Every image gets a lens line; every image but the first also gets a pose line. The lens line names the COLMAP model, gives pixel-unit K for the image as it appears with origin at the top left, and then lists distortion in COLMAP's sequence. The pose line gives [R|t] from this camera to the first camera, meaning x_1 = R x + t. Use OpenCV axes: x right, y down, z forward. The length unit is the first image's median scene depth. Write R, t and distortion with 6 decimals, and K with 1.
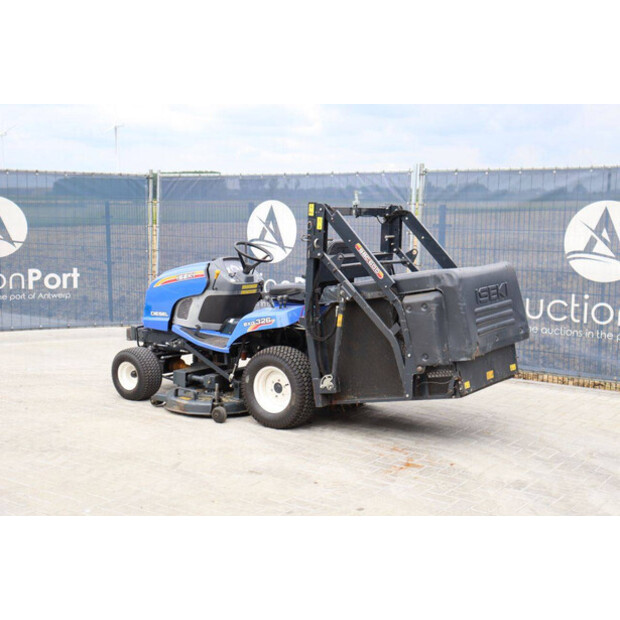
lens RADIAL K [[832.0, 0, 310.0], [0, 832.0, 310.0], [0, 0, 1]] dist [0.045673, 0.057852]
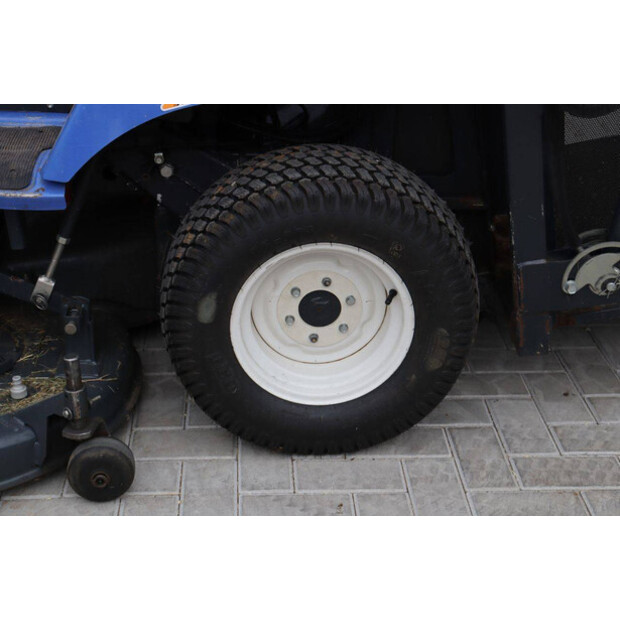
lens RADIAL K [[1020.2, 0, 310.0], [0, 1020.2, 310.0], [0, 0, 1]] dist [0.166455, 0.080581]
pose [[0.773343, -0.288648, 0.564466, -0.201387], [0.058925, 0.919214, 0.389325, -0.028660], [-0.631243, -0.267821, 0.727876, 0.694130]]
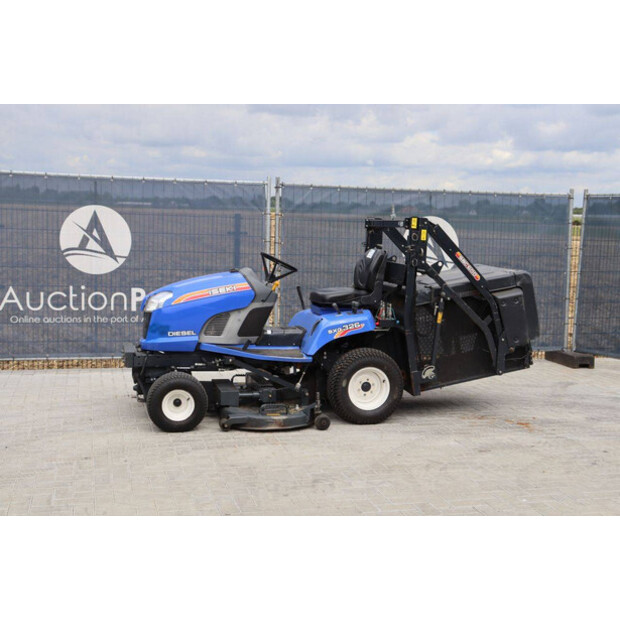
lens RADIAL K [[832.0, 0, 310.0], [0, 832.0, 310.0], [0, 0, 1]] dist [0.045673, 0.057852]
pose [[0.636573, -0.072466, 0.767805, -0.820374], [0.072026, 0.996811, 0.034364, -0.043627], [-0.767846, 0.033426, 0.639762, 0.326925]]
